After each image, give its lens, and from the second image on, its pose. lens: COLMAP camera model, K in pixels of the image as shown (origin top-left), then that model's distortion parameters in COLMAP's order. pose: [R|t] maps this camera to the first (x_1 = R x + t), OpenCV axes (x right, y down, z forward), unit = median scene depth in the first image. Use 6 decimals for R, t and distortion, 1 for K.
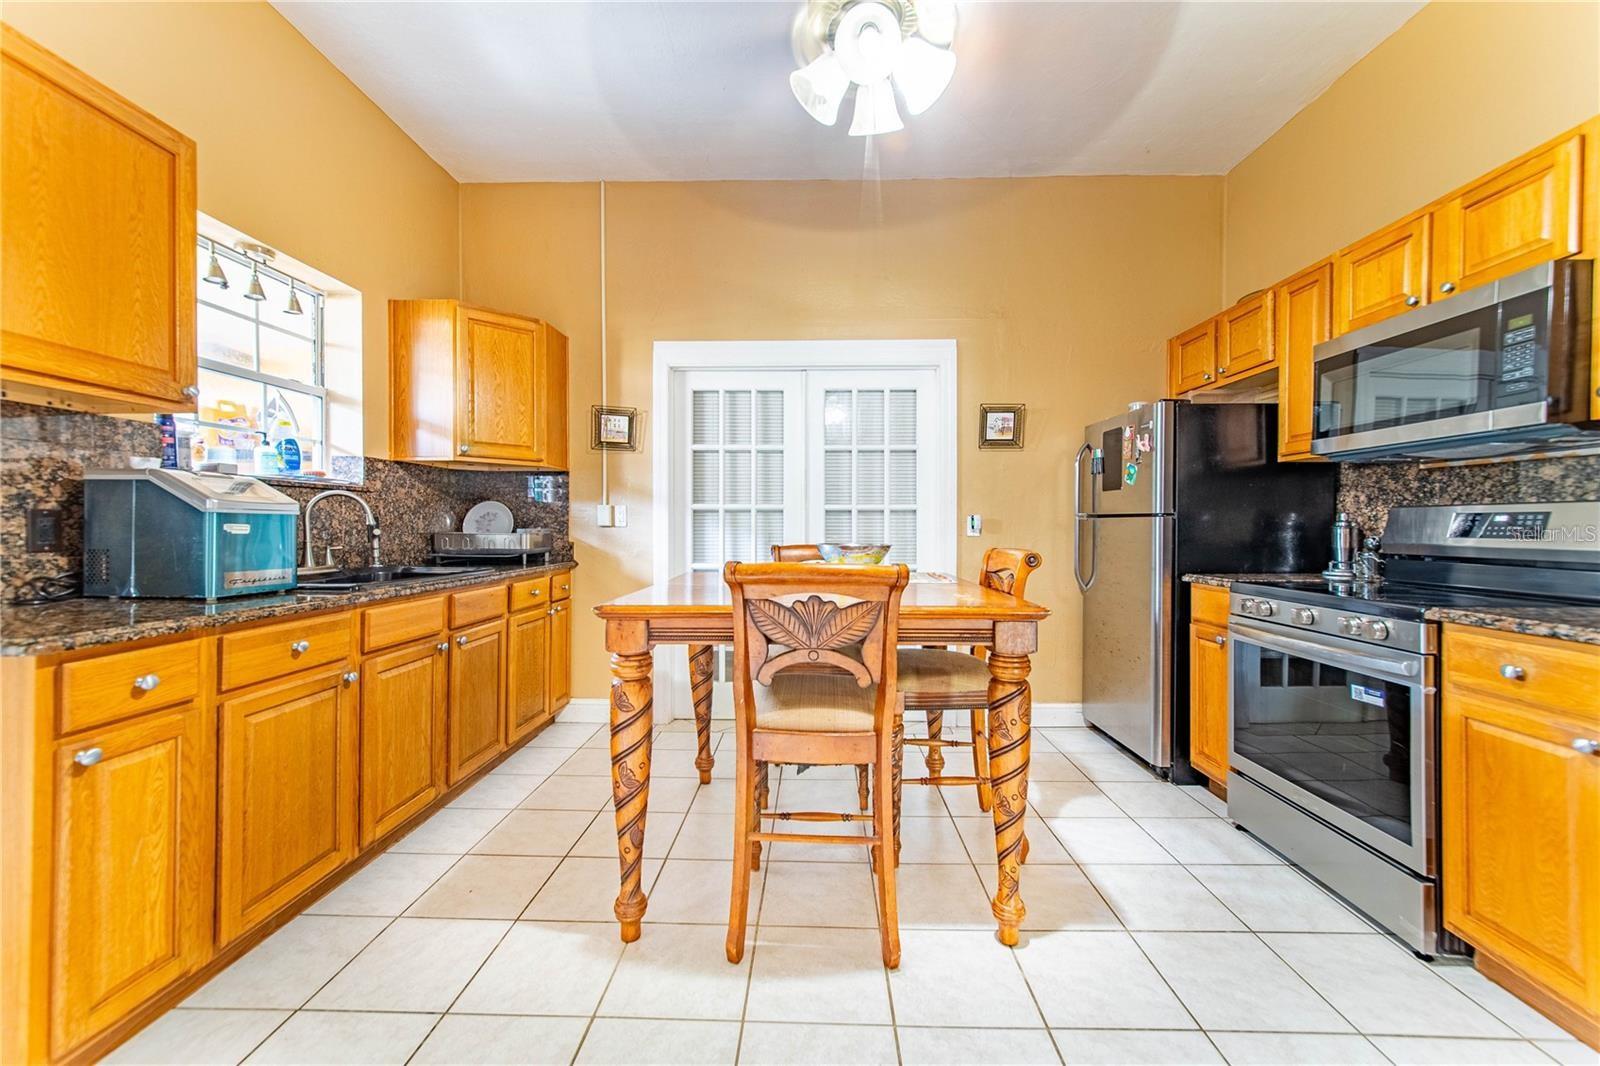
lens RADIAL K [[634.5, 0, 798.3], [0, 634.5, 530.6], [0, 0, 1]] dist [0.010324, 0.000855]
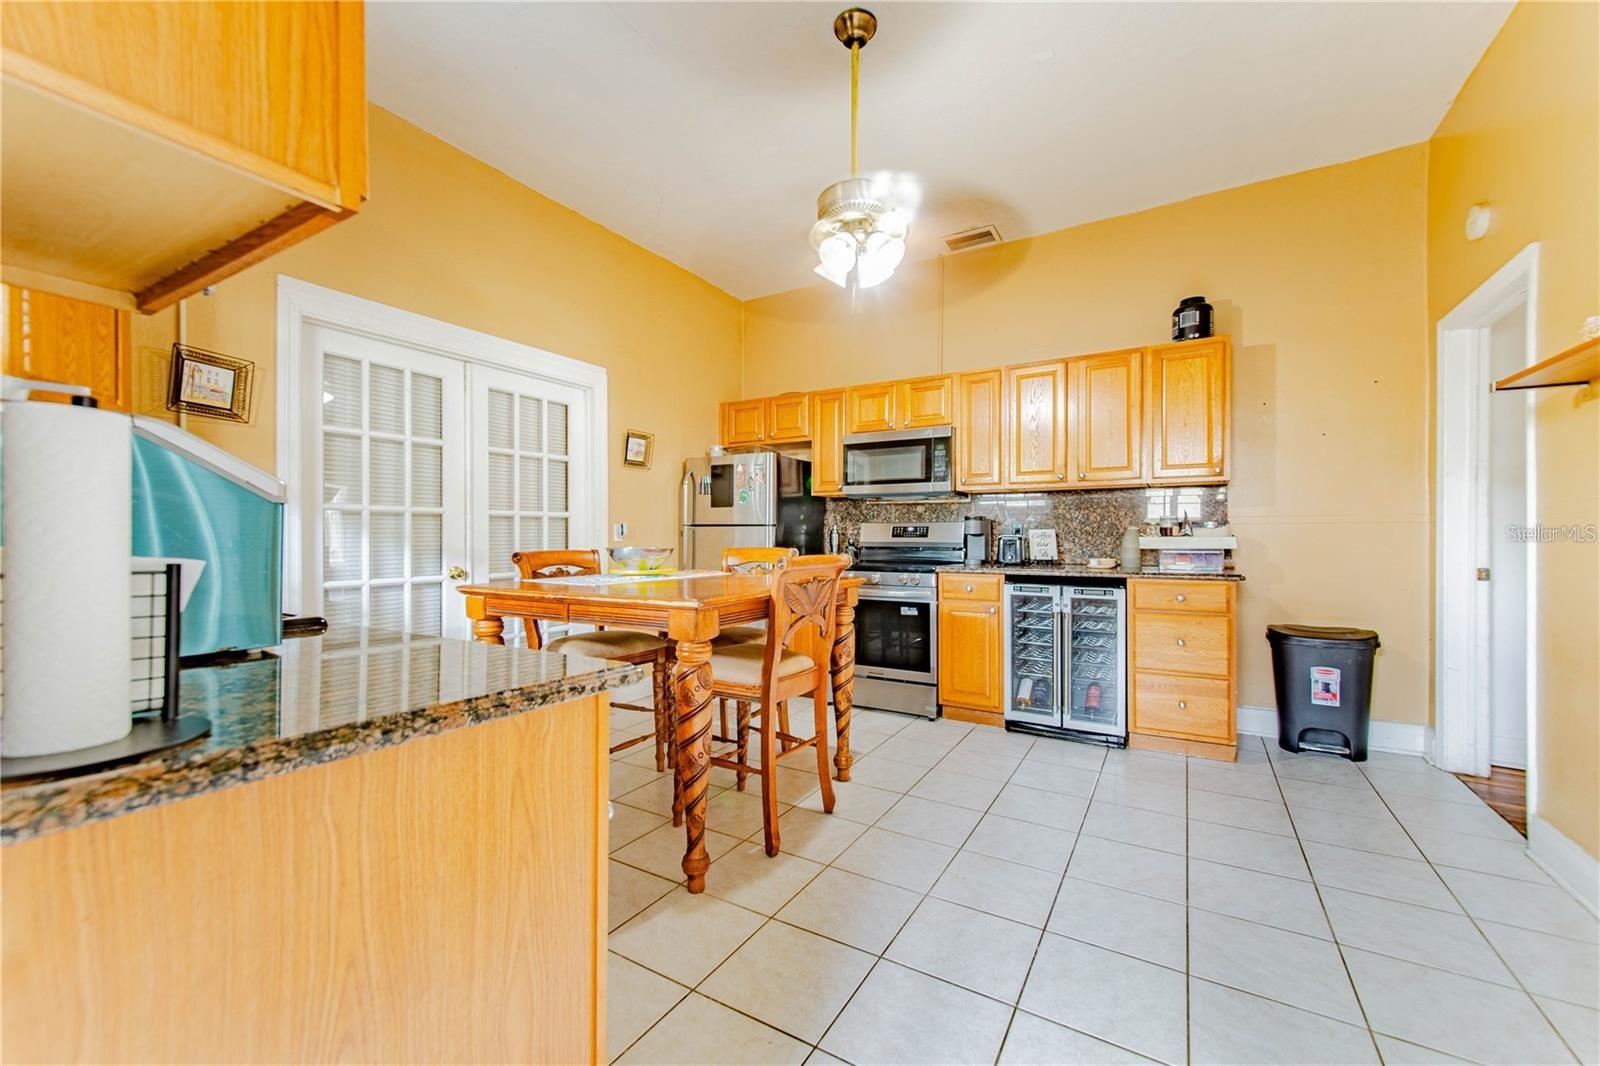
lens RADIAL K [[634.5, 0, 827.9], [0, 634.5, 532.5], [0, 0, 1]] dist [0.010324, 0.000855]
pose [[0.471943, 0.001200, 0.881628, -0.796166], [0.008972, 0.999941, -0.006164, 0.003656], [-0.881583, 0.010819, 0.471904, 0.168630]]
